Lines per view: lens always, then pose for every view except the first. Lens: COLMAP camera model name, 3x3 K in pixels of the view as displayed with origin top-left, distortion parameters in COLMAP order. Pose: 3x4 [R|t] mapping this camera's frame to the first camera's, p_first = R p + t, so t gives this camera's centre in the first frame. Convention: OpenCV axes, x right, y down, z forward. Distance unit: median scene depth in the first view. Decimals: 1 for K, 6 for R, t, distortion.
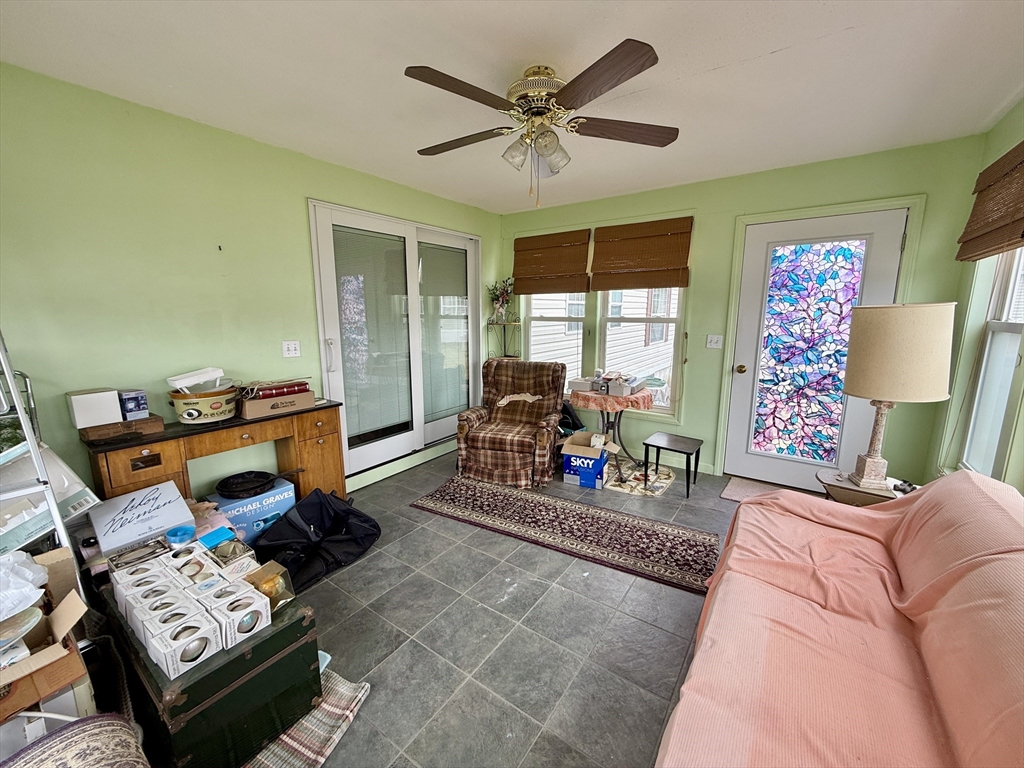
lens RADIAL K [[406.3, 0, 510.8], [0, 406.3, 383.1], [0, 0, 1]] dist [-0.000261, -0.000171]
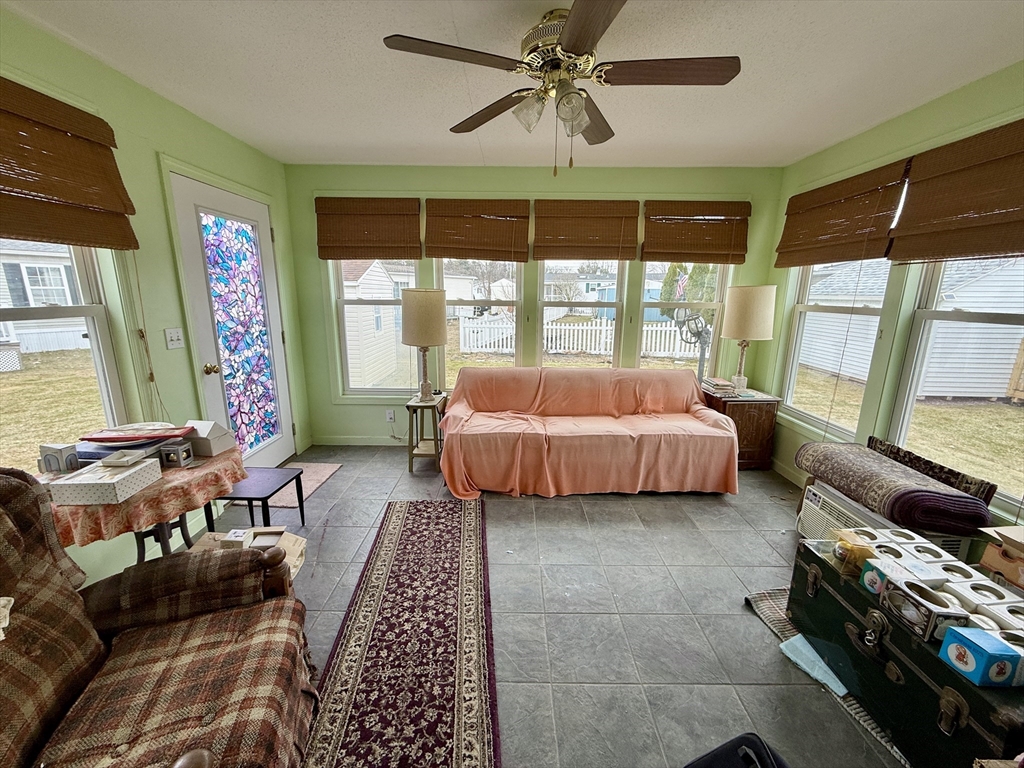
lens RADIAL K [[406.3, 0, 510.8], [0, 406.3, 383.1], [0, 0, 1]] dist [-0.000261, -0.000171]
pose [[-0.577032, -0.180285, 0.796574, -0.405472], [0.136965, 0.940158, 0.311998, -0.183585], [-0.805155, 0.289136, -0.517809, 1.016653]]
